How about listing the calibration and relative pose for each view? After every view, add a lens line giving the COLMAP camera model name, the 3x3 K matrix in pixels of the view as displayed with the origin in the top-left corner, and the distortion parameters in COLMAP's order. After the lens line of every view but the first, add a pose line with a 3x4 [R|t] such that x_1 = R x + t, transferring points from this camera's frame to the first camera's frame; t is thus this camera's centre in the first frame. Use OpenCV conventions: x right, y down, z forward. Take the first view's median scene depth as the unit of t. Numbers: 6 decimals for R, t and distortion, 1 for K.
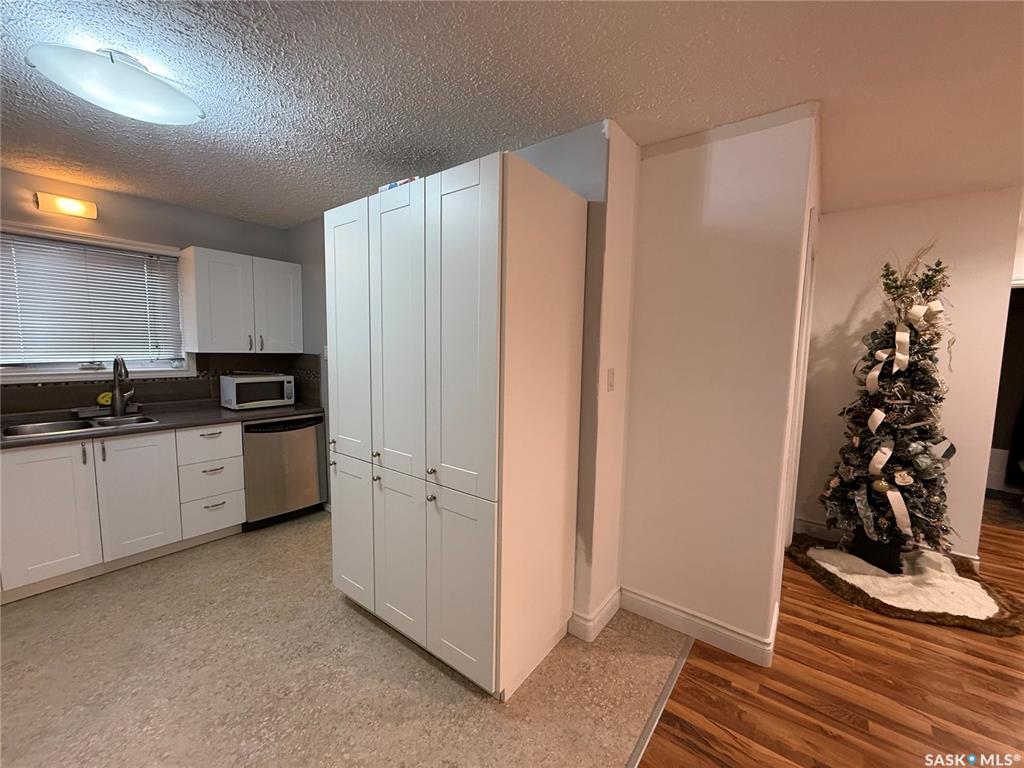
lens RADIAL K [[406.3, 0, 509.5], [0, 406.3, 385.2], [0, 0, 1]] dist [-0.000985, 0.000018]
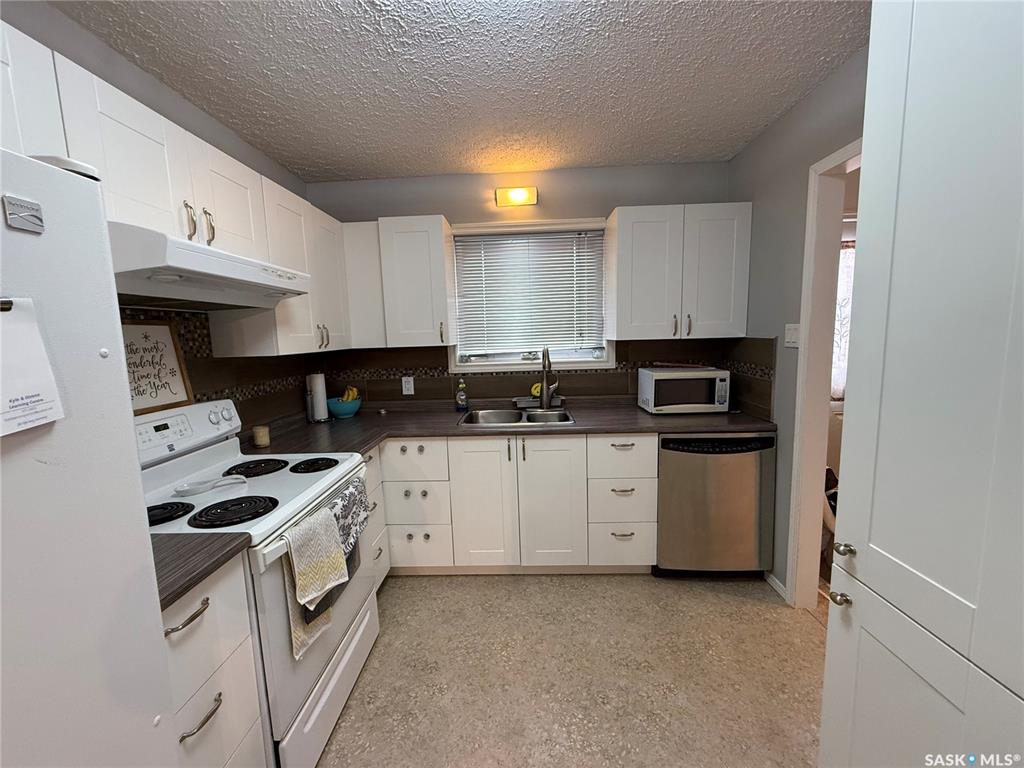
lens RADIAL K [[406.3, 0, 512.7], [0, 406.3, 385.6], [0, 0, 1]] dist [-0.000985, 0.000018]
pose [[0.590624, 0.065641, -0.804273, -0.231075], [-0.034974, 0.997832, 0.055755, -0.027894], [0.806188, -0.004801, 0.591639, 0.355280]]
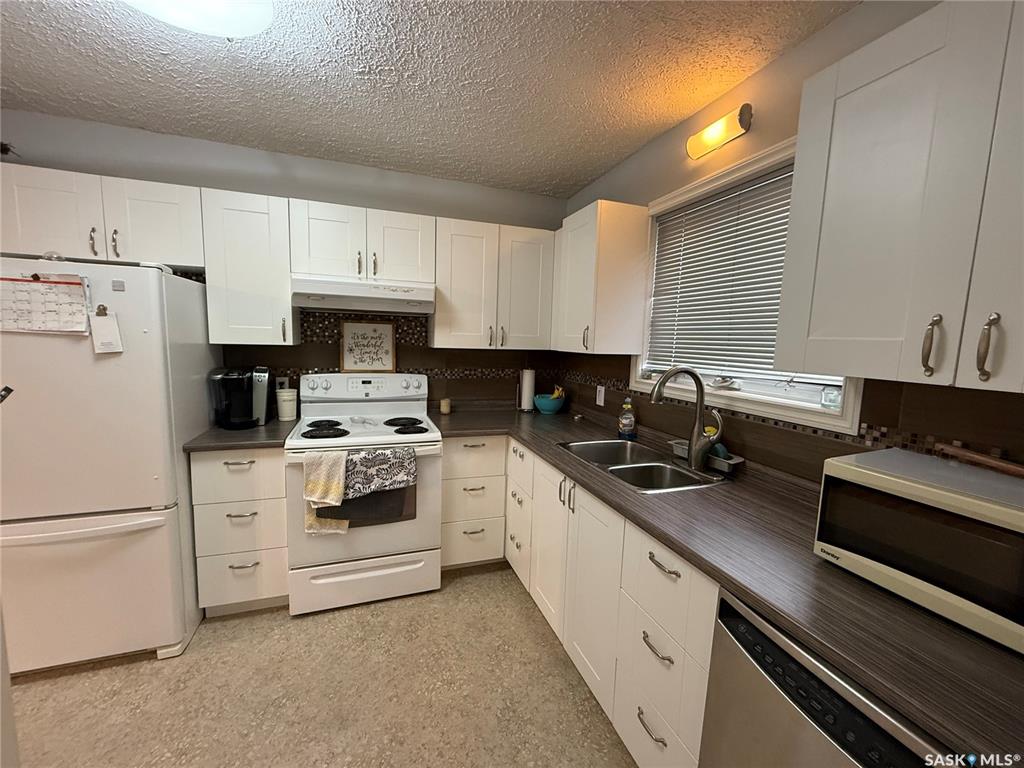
lens RADIAL K [[406.3, 0, 512.4], [0, 406.3, 389.2], [0, 0, 1]] dist [-0.000985, 0.000018]
pose [[-0.532348, 0.068064, -0.843785, -0.311688], [-0.121870, 0.980217, 0.155957, -0.092673], [0.837707, 0.185855, -0.513522, 1.008501]]
